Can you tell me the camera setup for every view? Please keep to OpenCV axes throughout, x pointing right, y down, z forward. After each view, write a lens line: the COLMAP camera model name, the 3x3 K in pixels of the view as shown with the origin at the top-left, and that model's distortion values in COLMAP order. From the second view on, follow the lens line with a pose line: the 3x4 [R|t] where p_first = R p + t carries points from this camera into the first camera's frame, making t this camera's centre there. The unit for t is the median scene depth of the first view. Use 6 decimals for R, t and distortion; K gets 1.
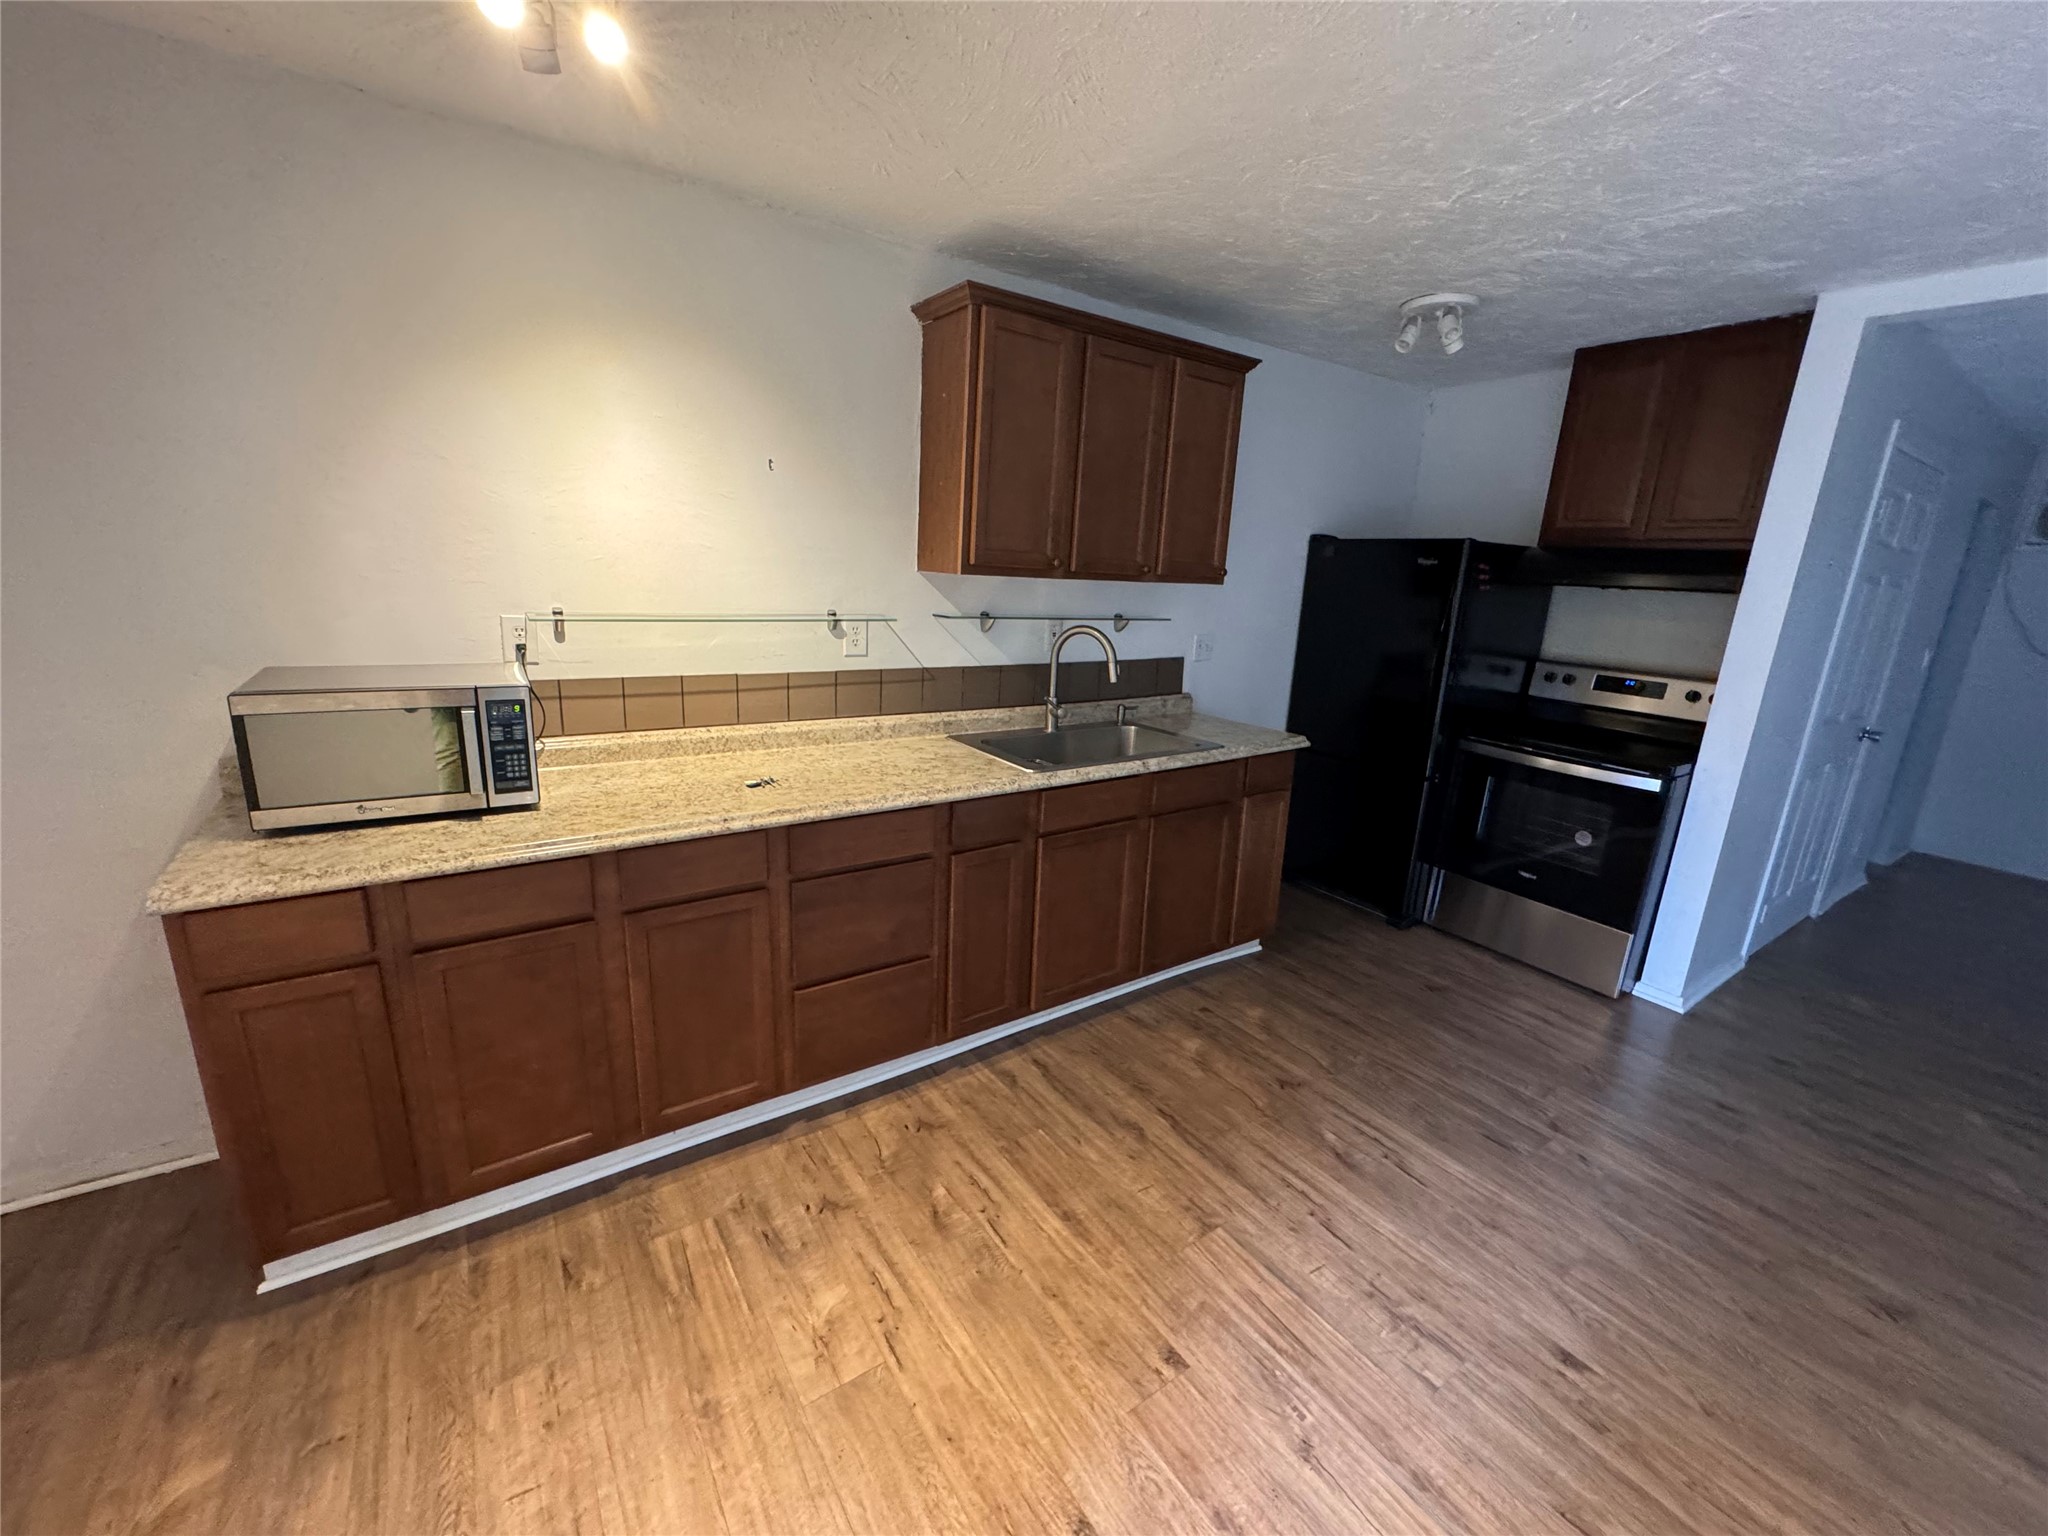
lens RADIAL K [[813.1, 0, 980.8], [0, 813.1, 795.4], [0, 0, 1]] dist [0.015932, 0.000390]
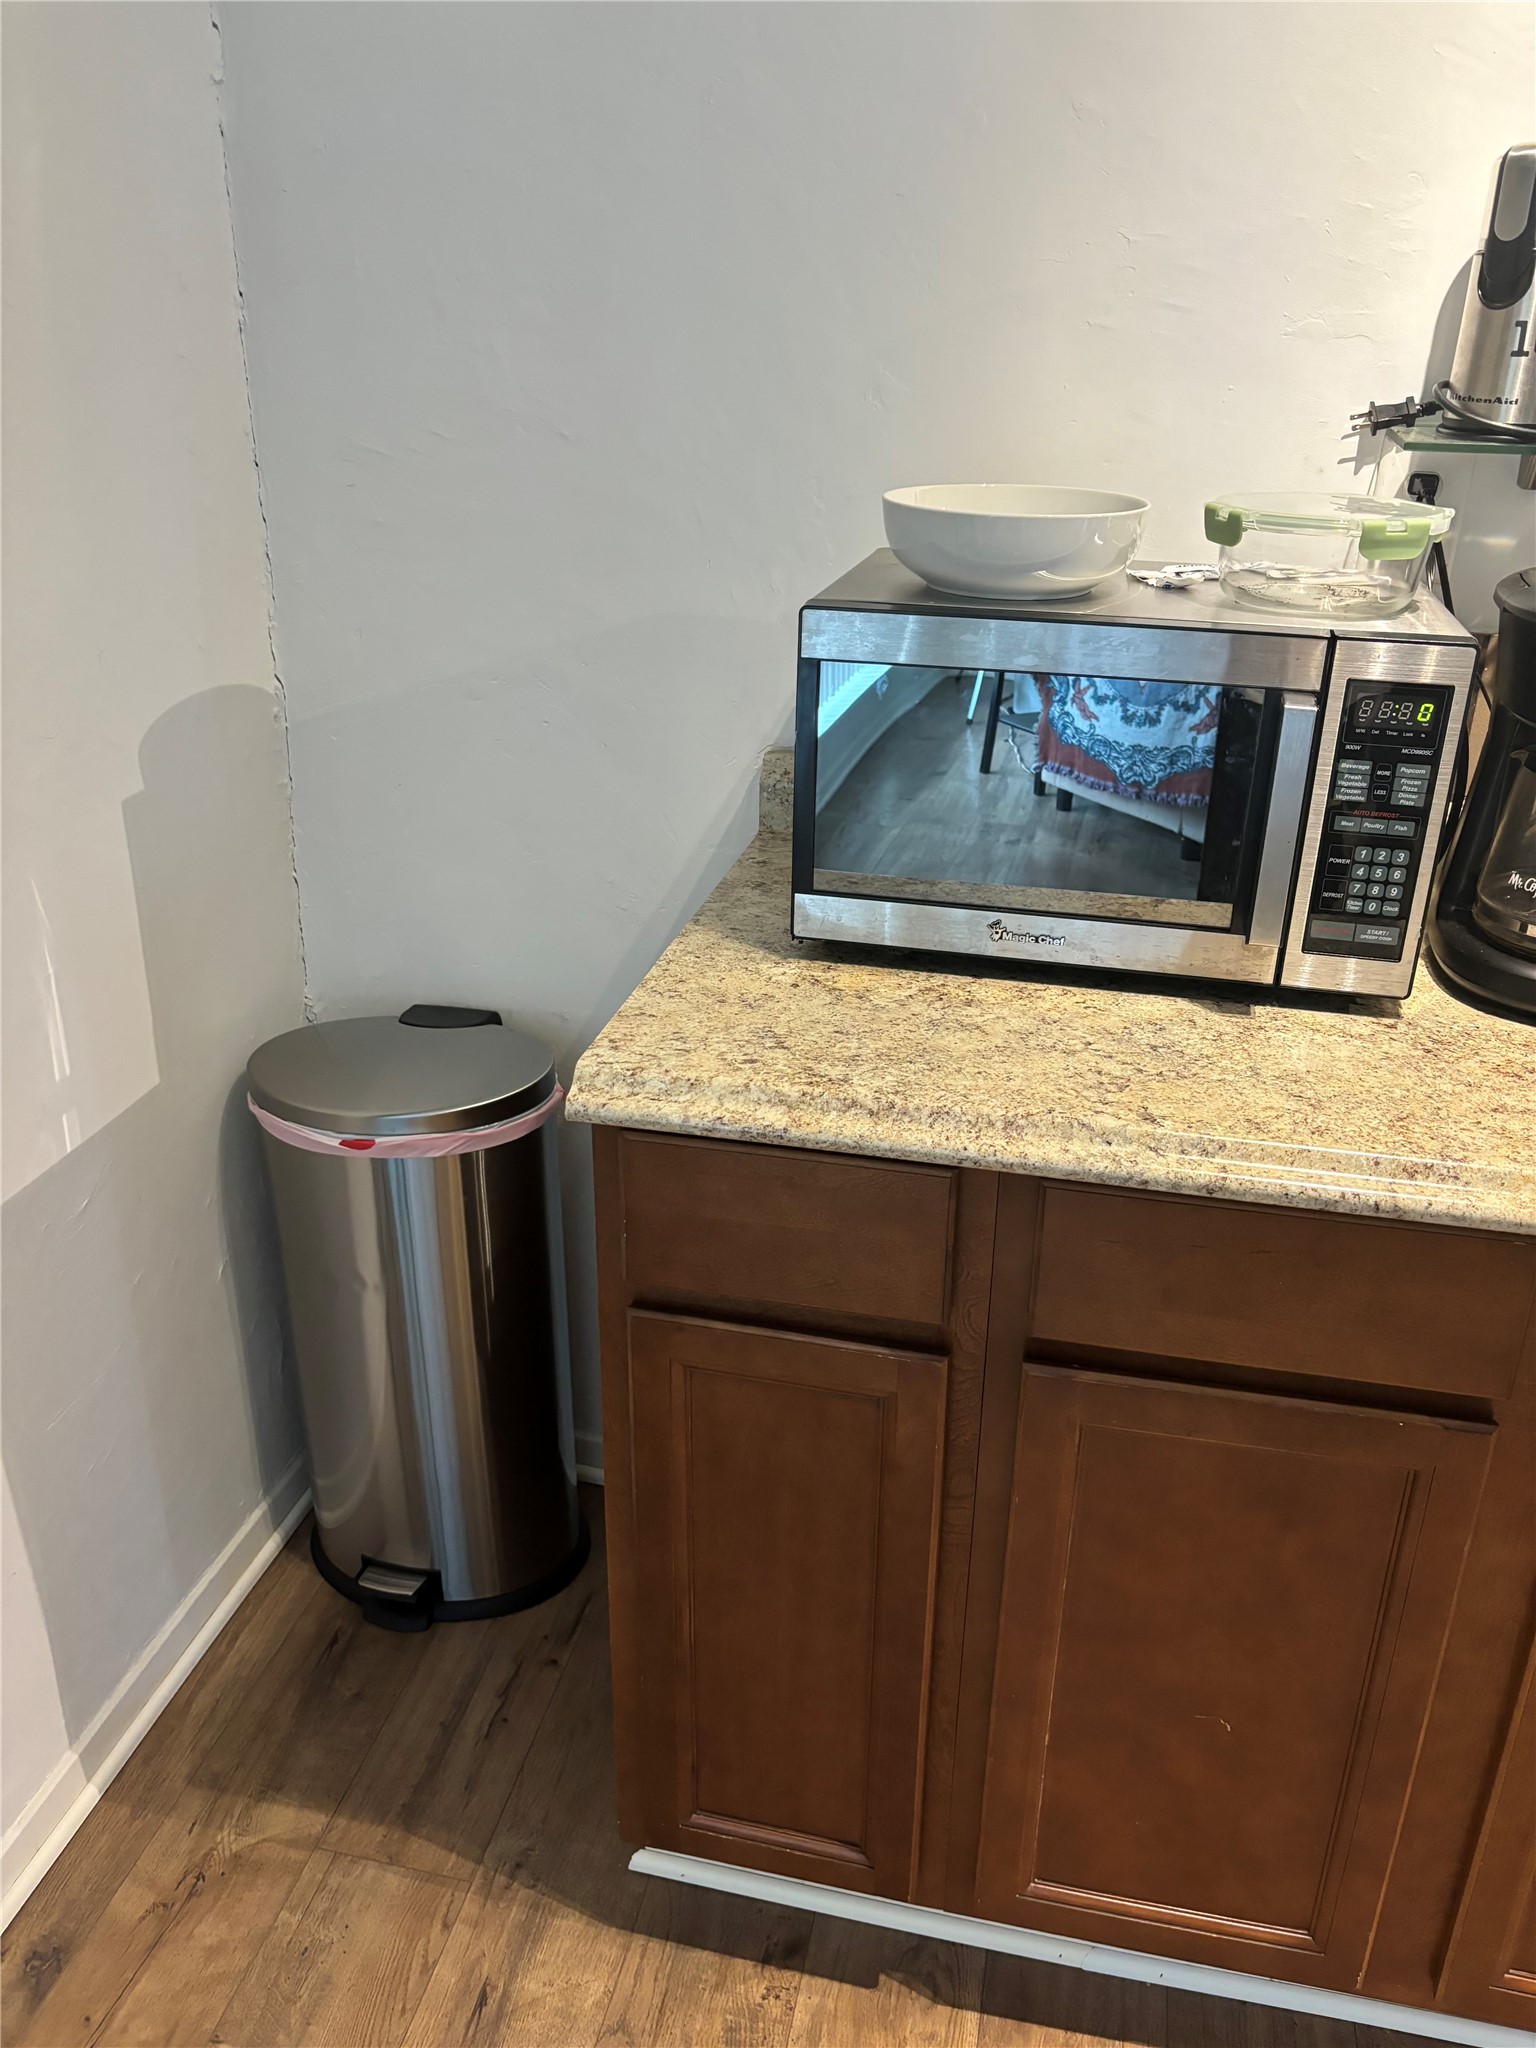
lens RADIAL K [[1523.0, 0, 767.1], [0, 1523.0, 1022.5], [0, 0, 1]] dist [0.011125, -0.062168]
pose [[0.697163, 0.269312, -0.664405, -0.352069], [-0.174496, 0.962633, 0.207097, -0.074975], [0.695352, -0.028444, 0.718106, 0.423394]]
